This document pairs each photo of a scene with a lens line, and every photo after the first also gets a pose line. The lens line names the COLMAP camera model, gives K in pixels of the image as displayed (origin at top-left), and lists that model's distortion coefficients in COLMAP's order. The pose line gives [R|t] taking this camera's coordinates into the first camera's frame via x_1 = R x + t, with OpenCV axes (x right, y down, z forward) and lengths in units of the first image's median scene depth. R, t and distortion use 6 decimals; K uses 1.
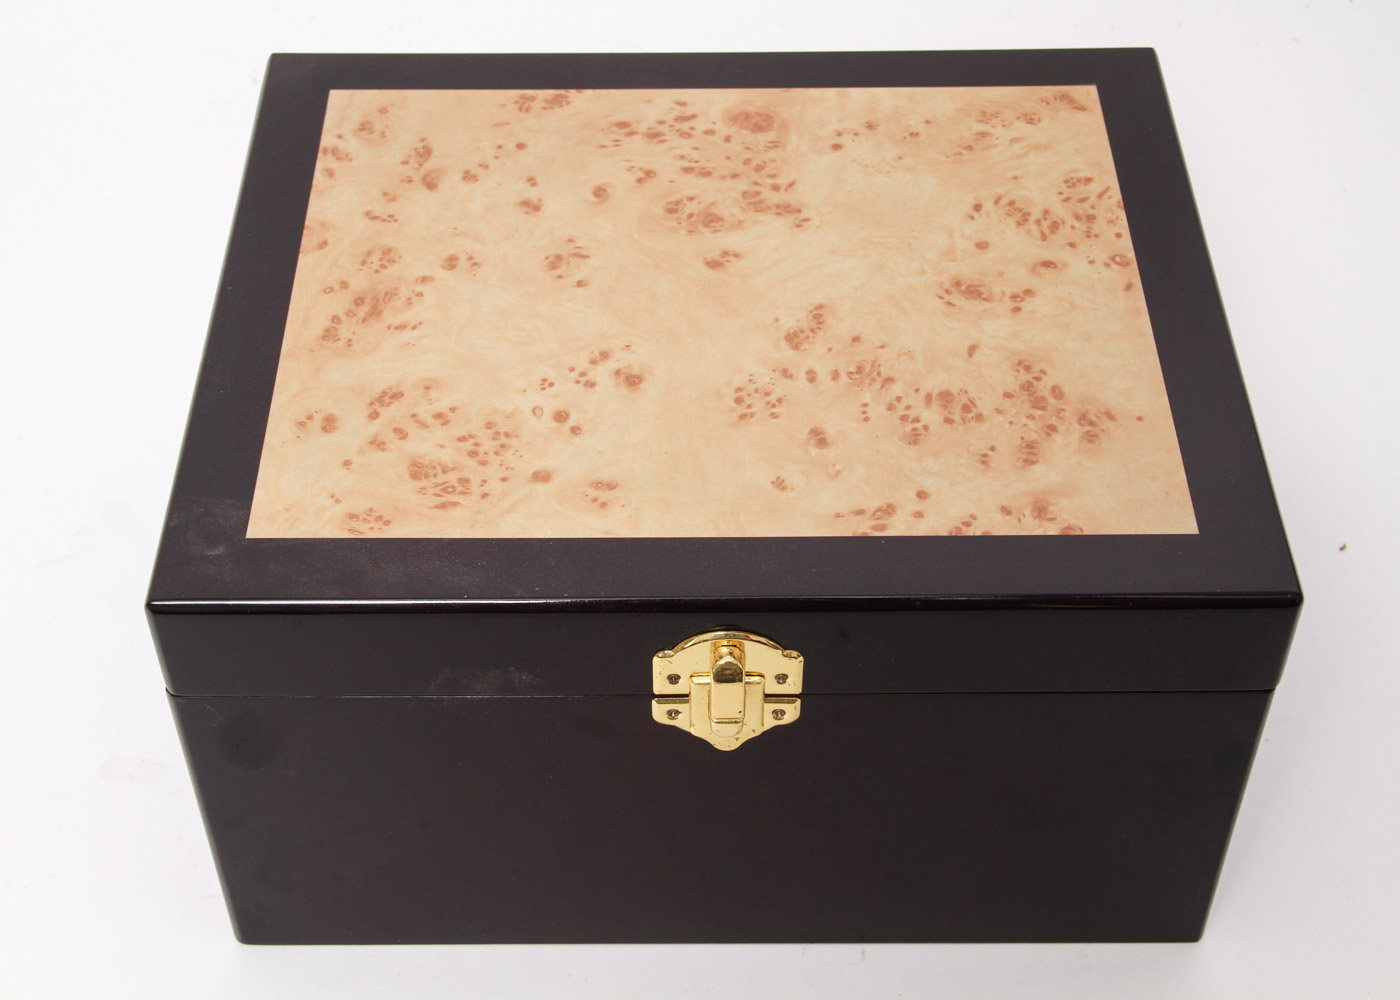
lens RADIAL K [[2150.6, 0, 700.0], [0, 2150.6, 500.0], [0, 0, 1]] dist [0.031211, 0.044309]
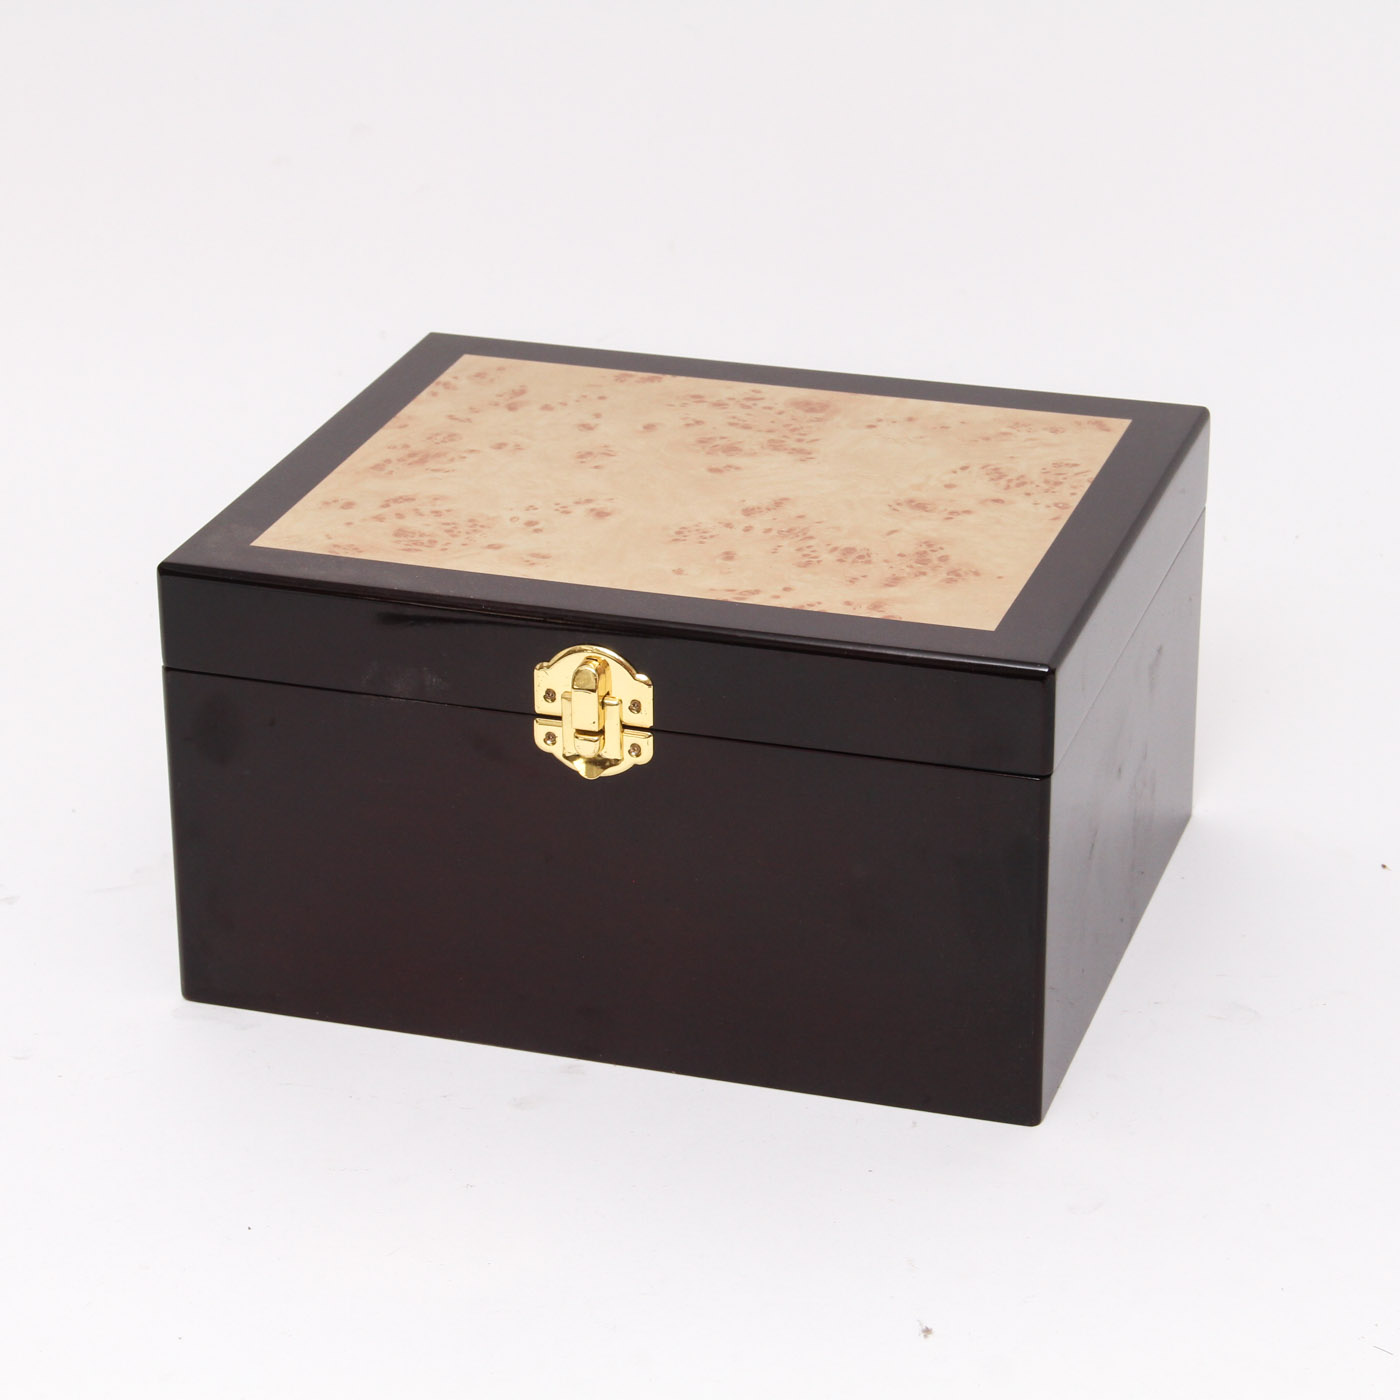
lens RADIAL K [[4171.8, 0, 700.0], [0, 4171.8, 700.0], [0, 0, 1]] dist [0.112505, 0.221722]
pose [[0.951495, 0.121854, -0.282506, 0.661934], [-0.219540, 0.912202, -0.345962, 0.796585], [0.215545, 0.391202, 0.894707, -0.969204]]
